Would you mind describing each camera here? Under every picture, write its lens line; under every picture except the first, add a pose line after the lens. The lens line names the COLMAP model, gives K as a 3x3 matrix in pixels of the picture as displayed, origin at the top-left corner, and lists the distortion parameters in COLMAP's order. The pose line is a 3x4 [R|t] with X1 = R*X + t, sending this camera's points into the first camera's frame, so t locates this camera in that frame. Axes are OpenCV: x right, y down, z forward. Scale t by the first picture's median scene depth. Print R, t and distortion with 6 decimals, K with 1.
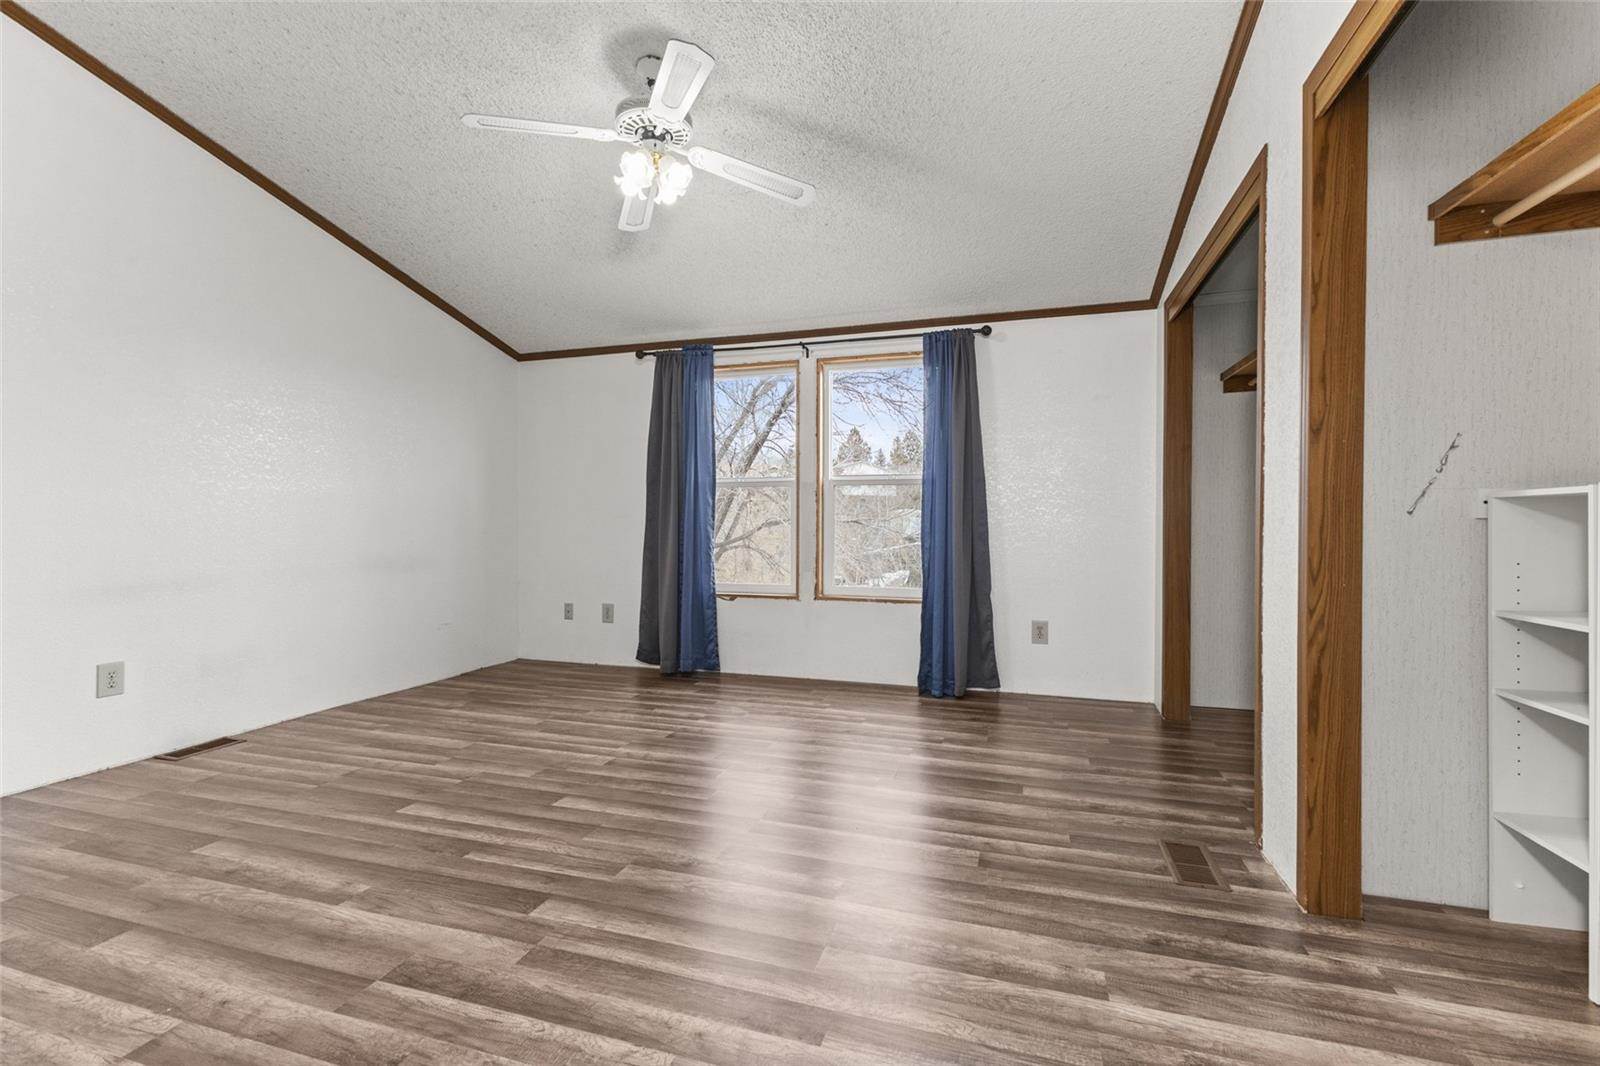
lens RADIAL K [[708.5, 0, 809.8], [0, 708.5, 536.4], [0, 0, 1]] dist [0.011537, -0.001889]
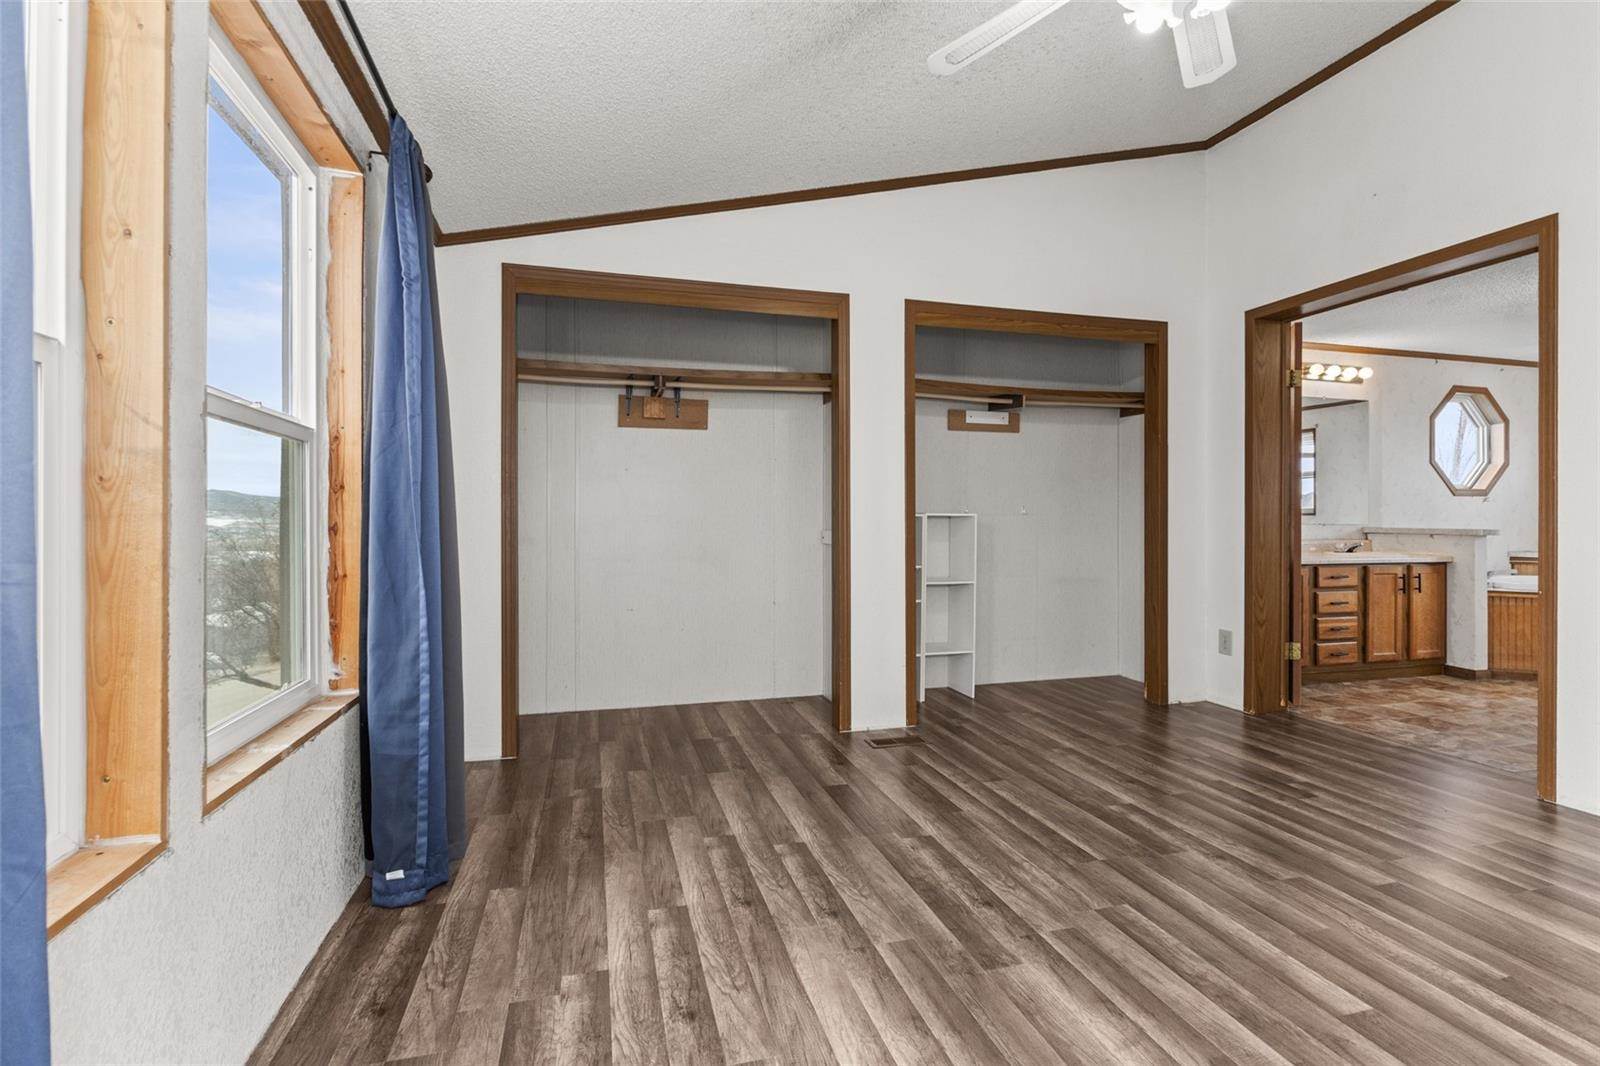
lens RADIAL K [[743.7, 0, 798.6], [0, 743.7, 526.1], [0, 0, 1]] dist [-0.000629, -0.002340]
pose [[-0.534623, -0.006561, 0.845065, -0.440379], [0.010307, 0.999845, 0.014283, -0.029214], [-0.845028, 0.016346, -0.534473, 1.213342]]
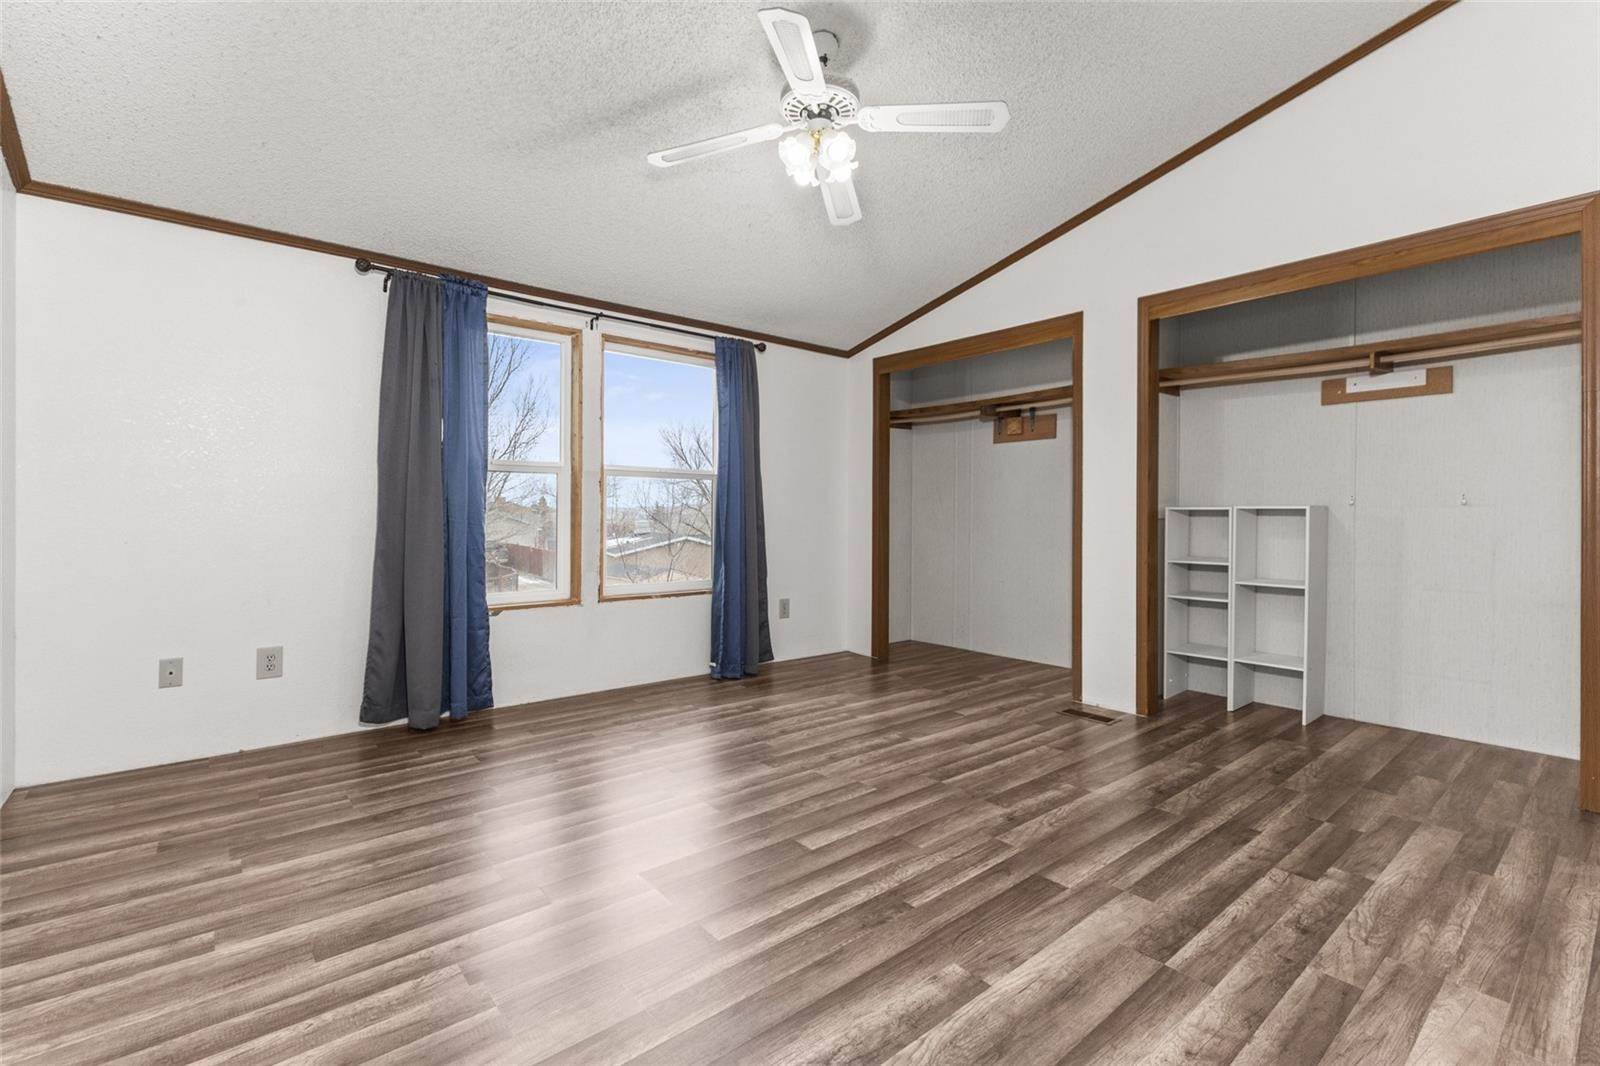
lens RADIAL K [[708.5, 0, 800.6], [0, 708.5, 526.0], [0, 0, 1]] dist [0.011537, -0.001889]
pose [[0.543675, -0.013760, 0.839183, -0.764394], [0.008421, 0.999905, 0.010940, -0.018943], [-0.839254, 0.001119, 0.543739, 0.377204]]
